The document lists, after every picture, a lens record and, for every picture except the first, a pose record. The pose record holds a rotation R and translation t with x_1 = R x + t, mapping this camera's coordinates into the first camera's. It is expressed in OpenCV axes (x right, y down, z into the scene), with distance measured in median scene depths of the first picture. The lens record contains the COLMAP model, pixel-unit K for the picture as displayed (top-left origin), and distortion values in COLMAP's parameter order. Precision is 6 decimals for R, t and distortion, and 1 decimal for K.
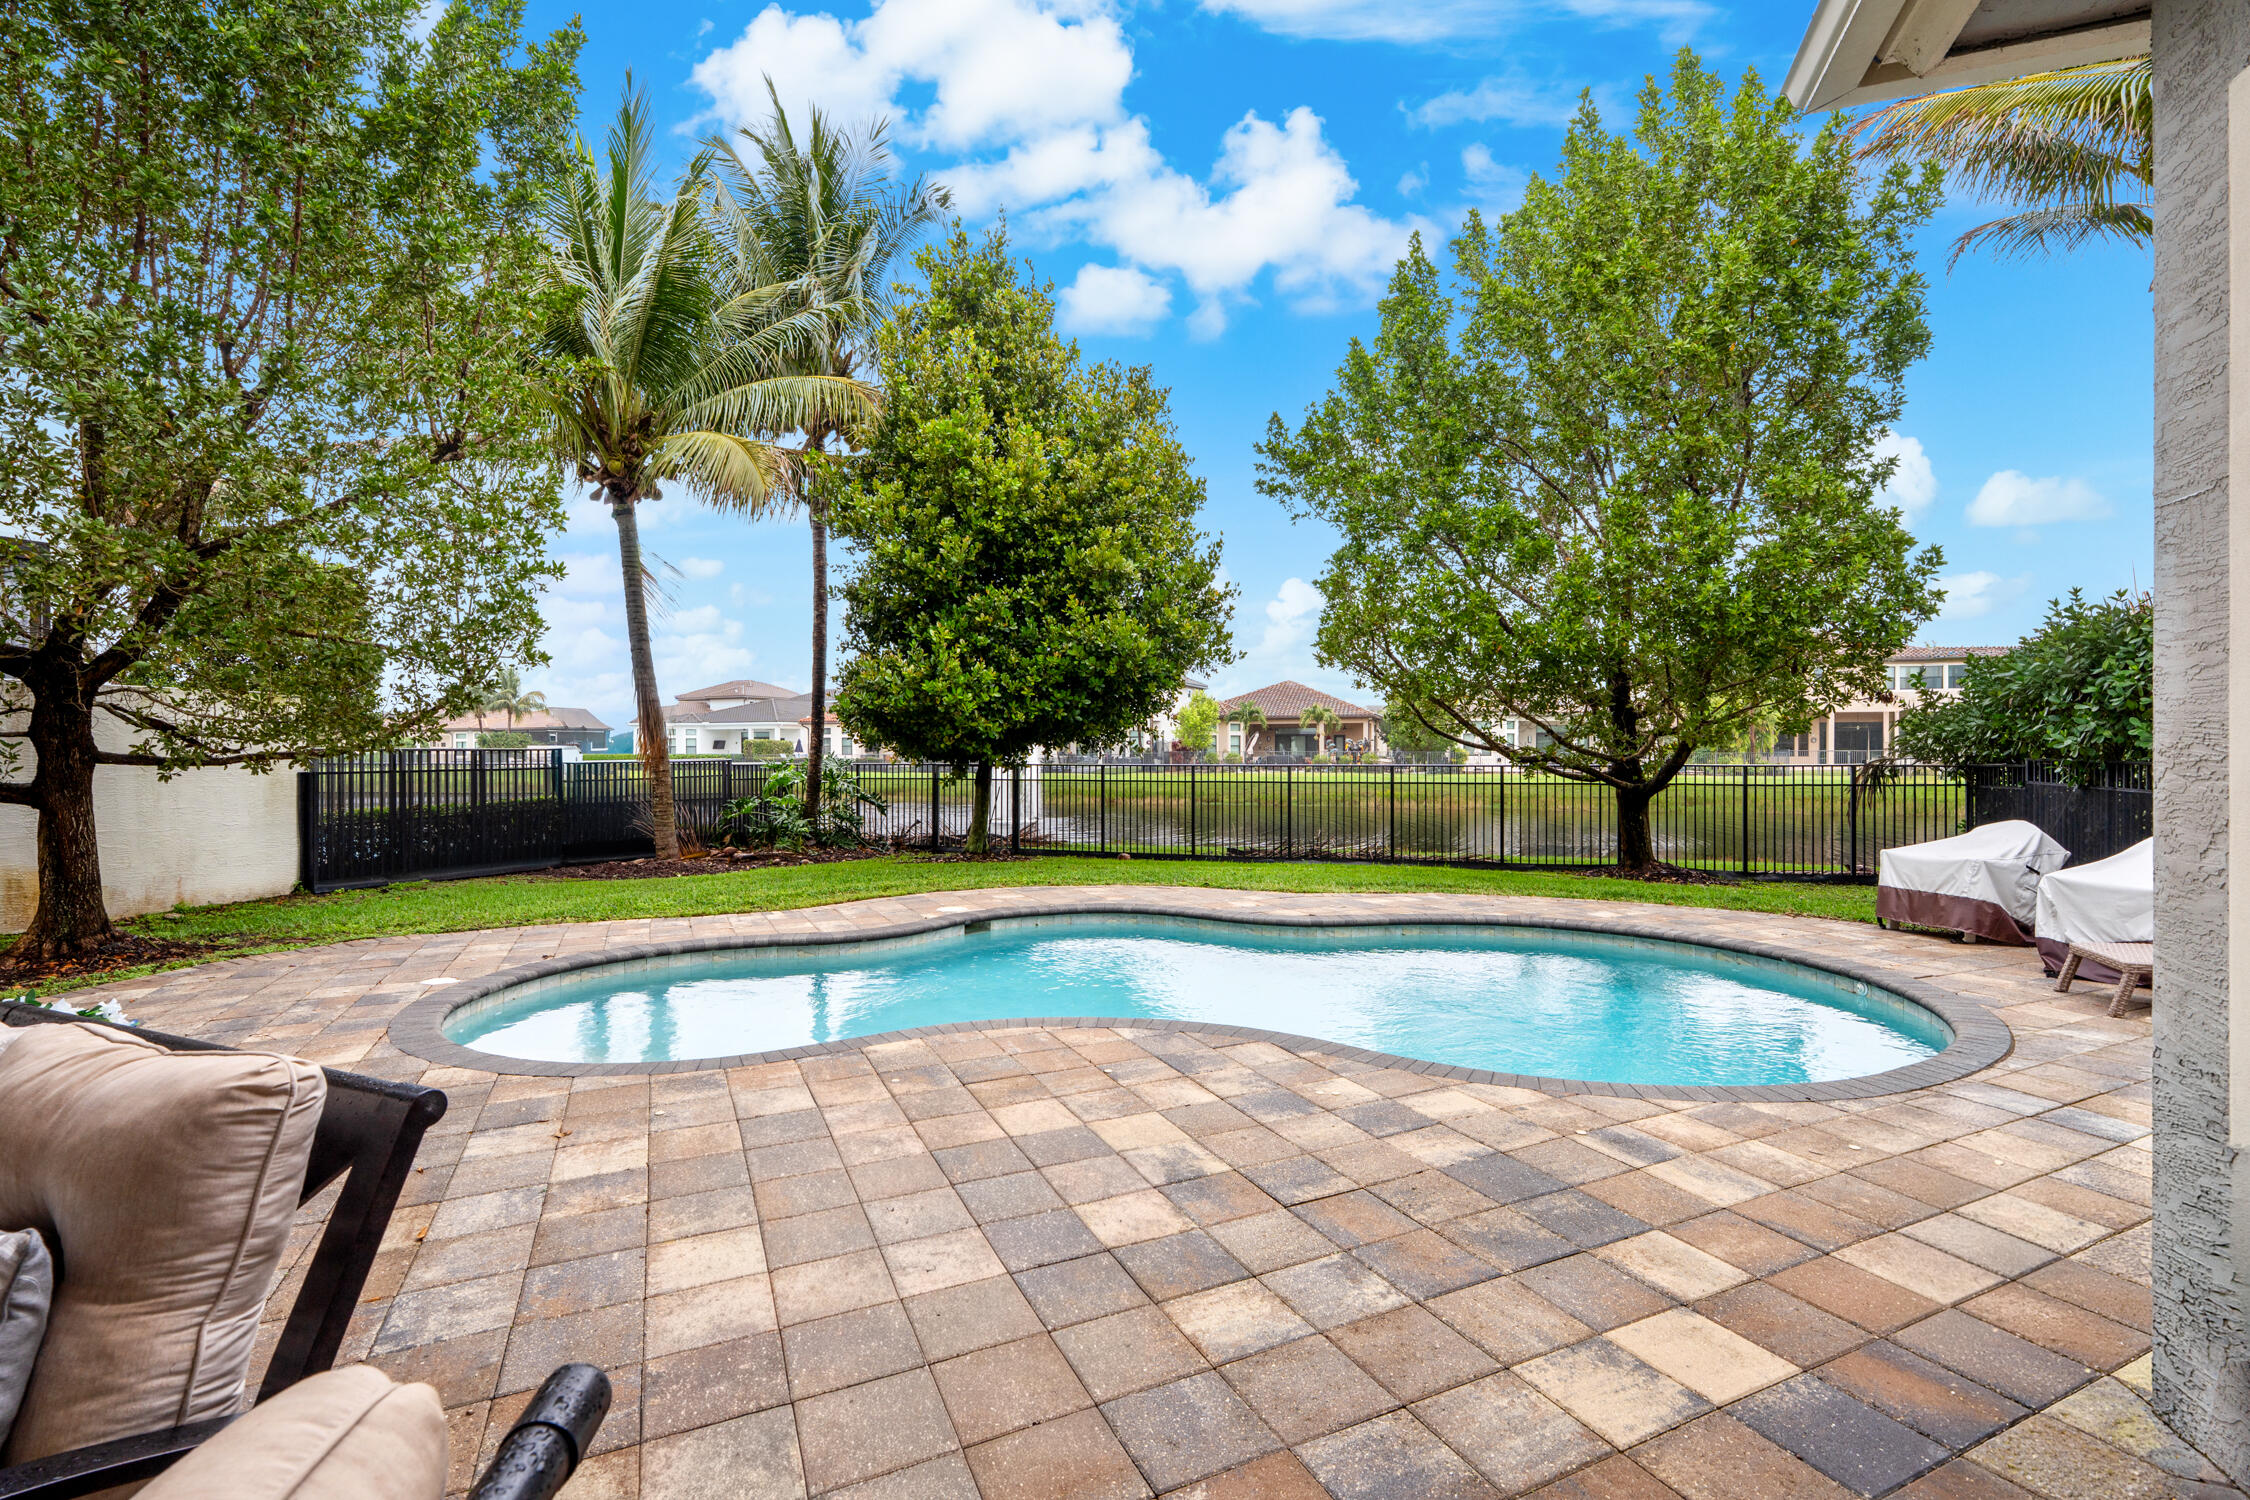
lens RADIAL K [[971.8, 0, 1125.5], [0, 971.8, 765.0], [0, 0, 1]] dist [-0.016553, 0.000081]
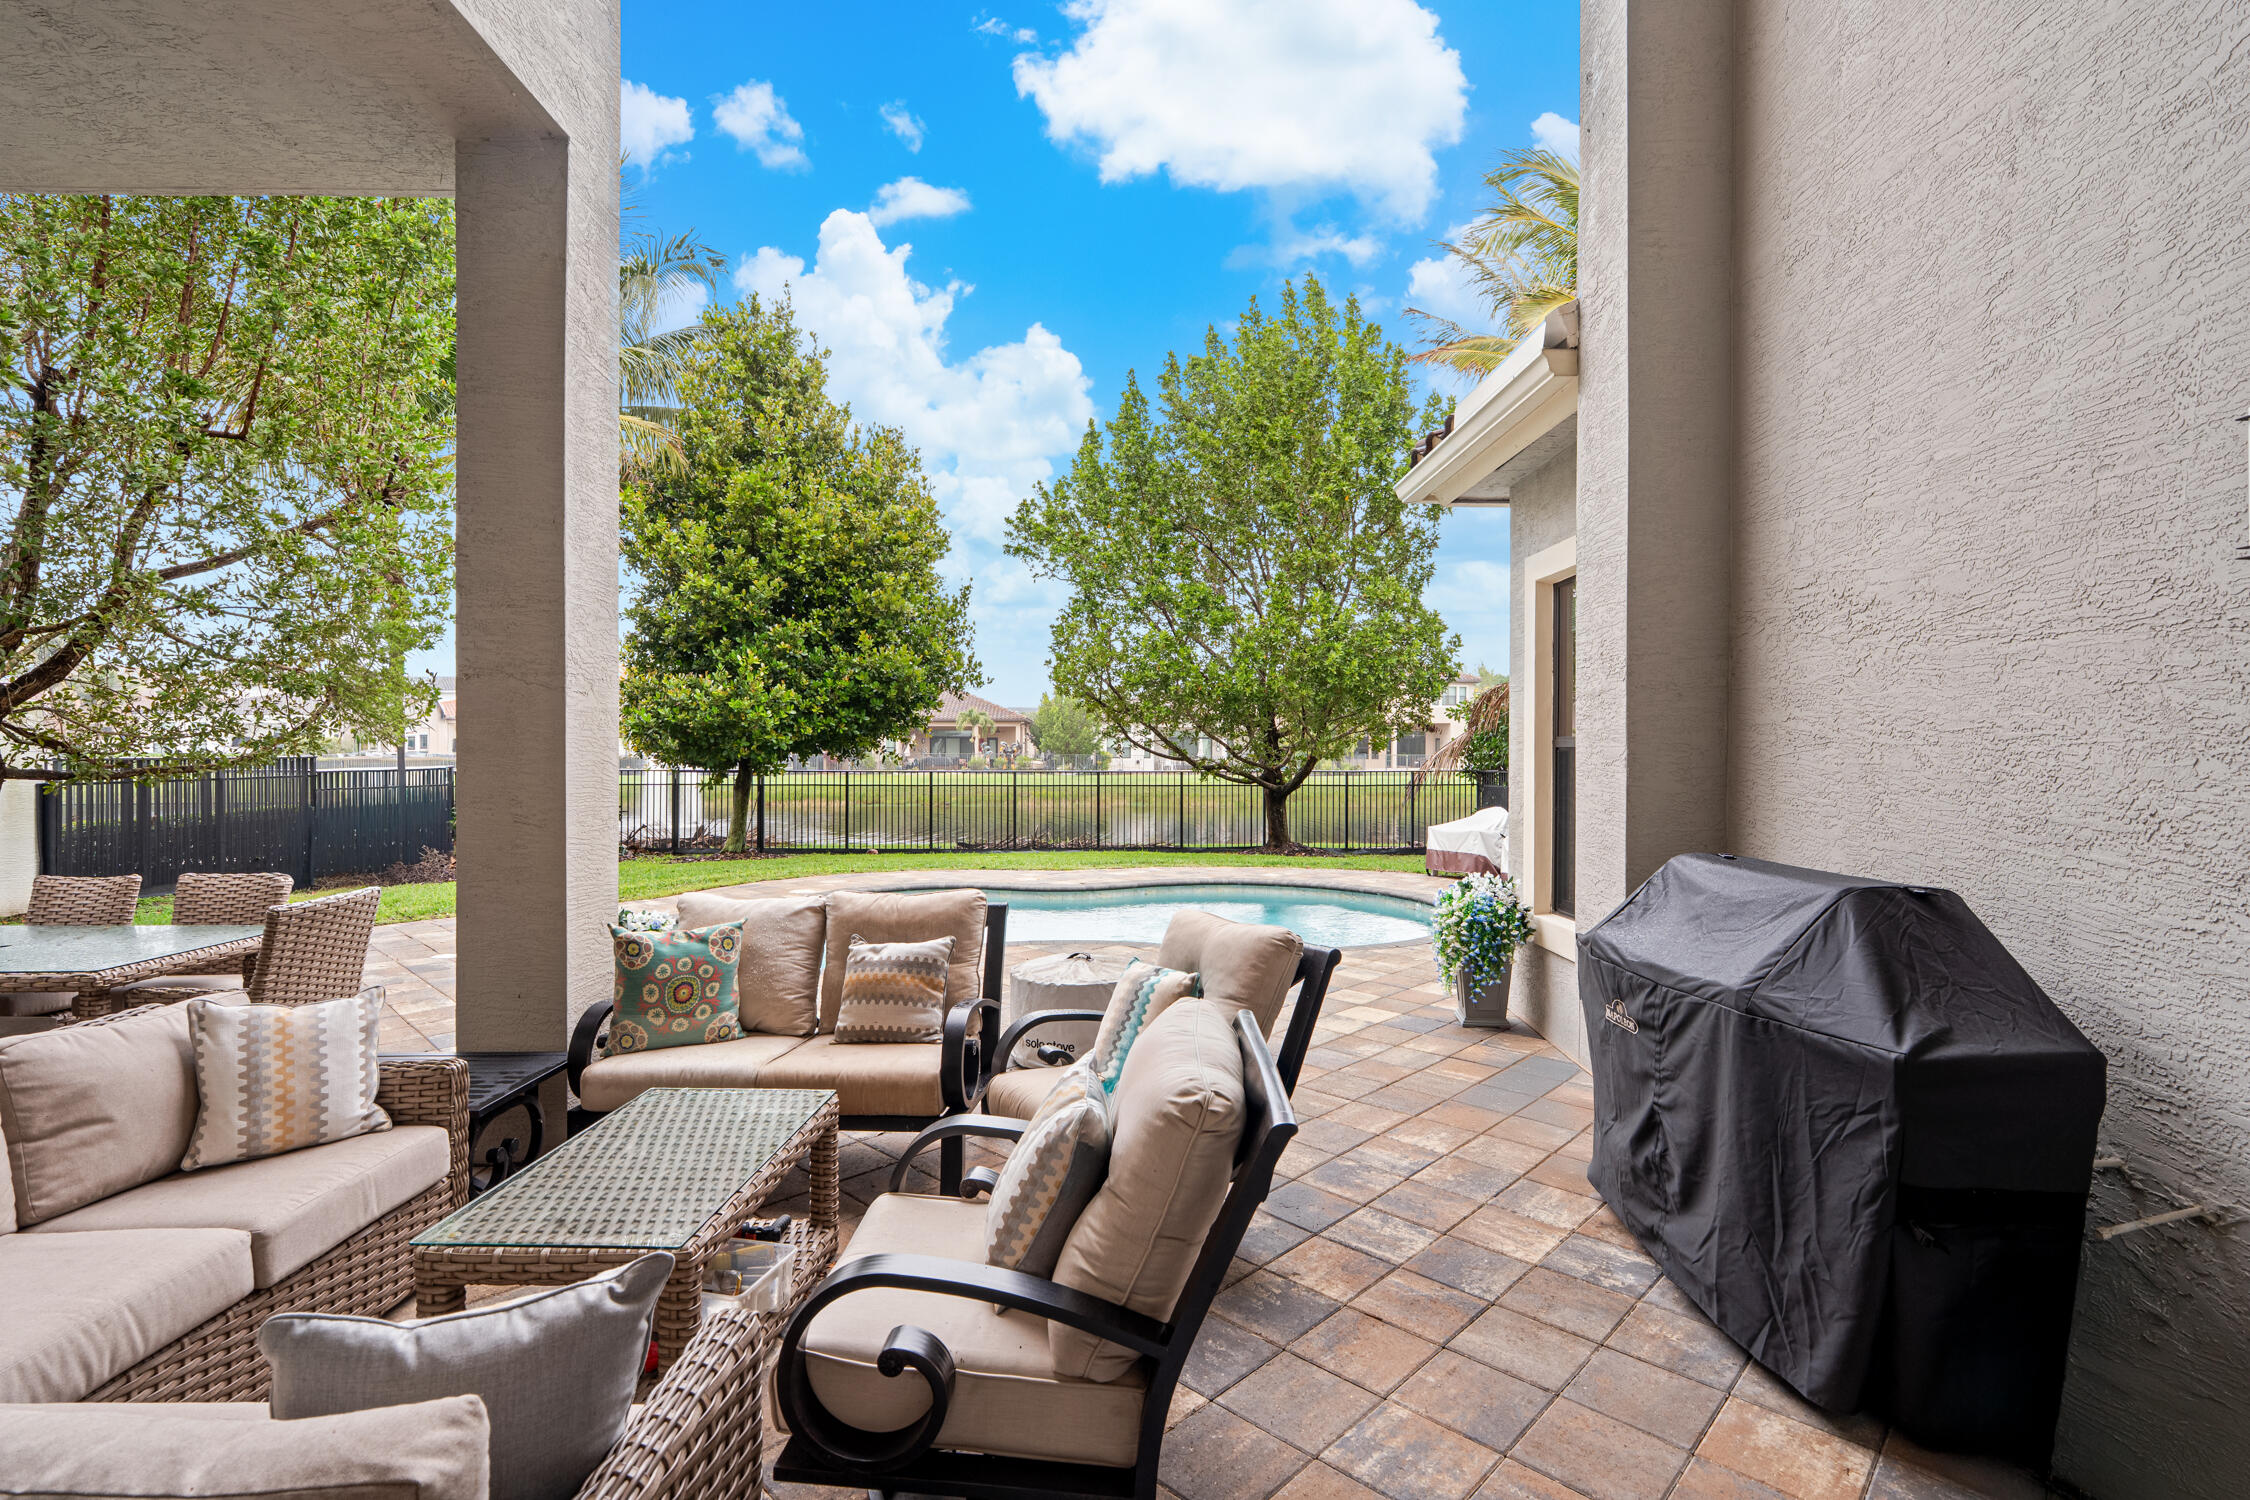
lens RADIAL K [[971.8, 0, 1124.3], [0, 971.8, 758.0], [0, 0, 1]] dist [-0.016553, 0.000081]
pose [[0.935733, 0.003208, 0.352693, -0.169705], [-0.000337, 0.999966, -0.008201, -0.008216], [-0.352708, 0.007555, 0.935703, -0.219286]]
